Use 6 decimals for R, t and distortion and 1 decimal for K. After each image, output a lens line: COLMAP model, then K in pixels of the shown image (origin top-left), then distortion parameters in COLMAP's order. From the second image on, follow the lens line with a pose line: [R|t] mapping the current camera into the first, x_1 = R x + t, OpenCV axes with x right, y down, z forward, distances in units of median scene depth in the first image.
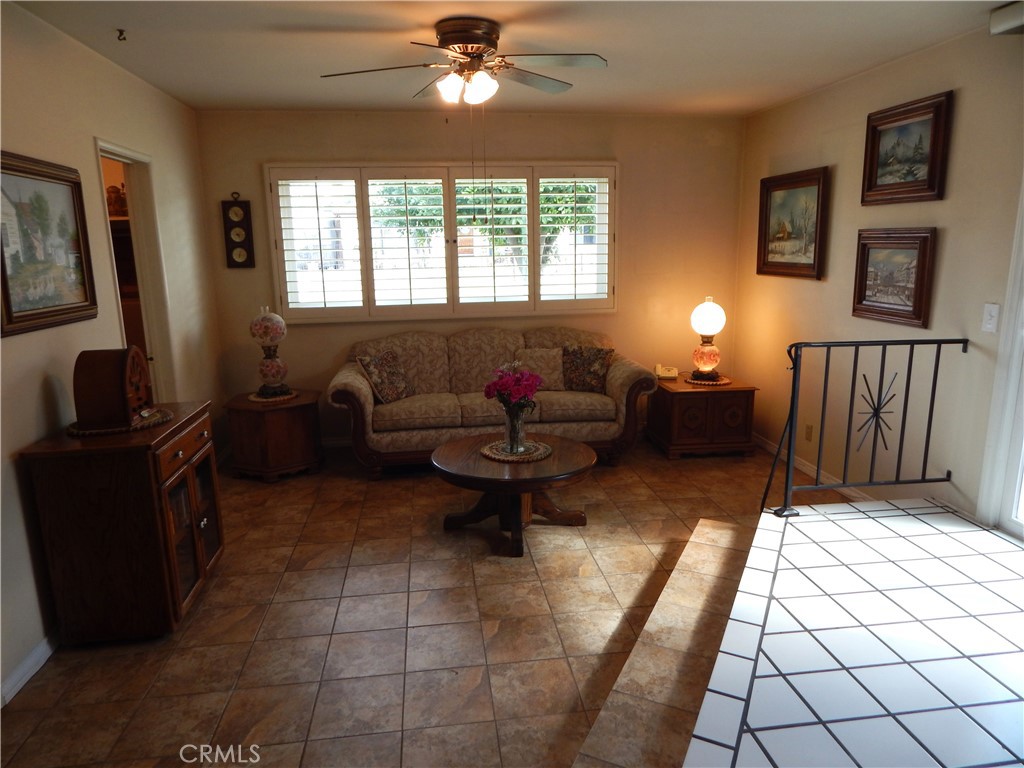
lens RADIAL K [[677.9, 0, 511.6], [0, 677.9, 386.5], [0, 0, 1]] dist [-0.011481, -0.002538]
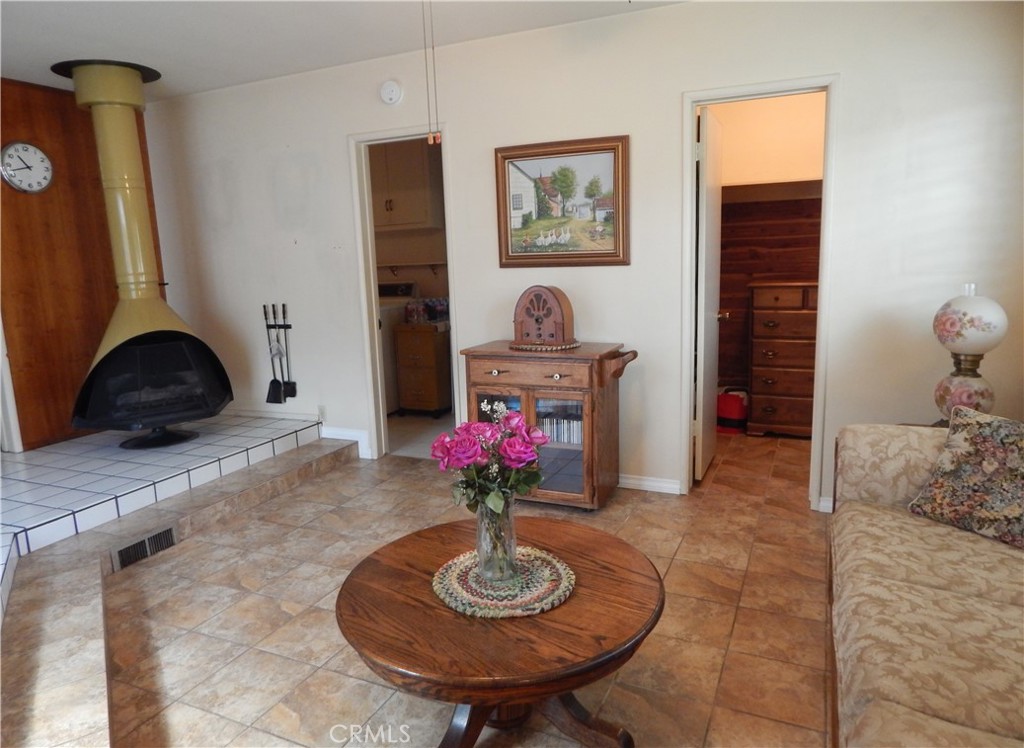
lens RADIAL K [[685.3, 0, 498.3], [0, 685.3, 353.6], [0, 0, 1]] dist [0.038472, -0.000675]
pose [[-0.546009, 0.163900, -0.821591, 0.568404], [-0.121505, 0.954815, 0.271227, -0.290422], [0.828921, 0.247920, -0.501423, 1.693738]]
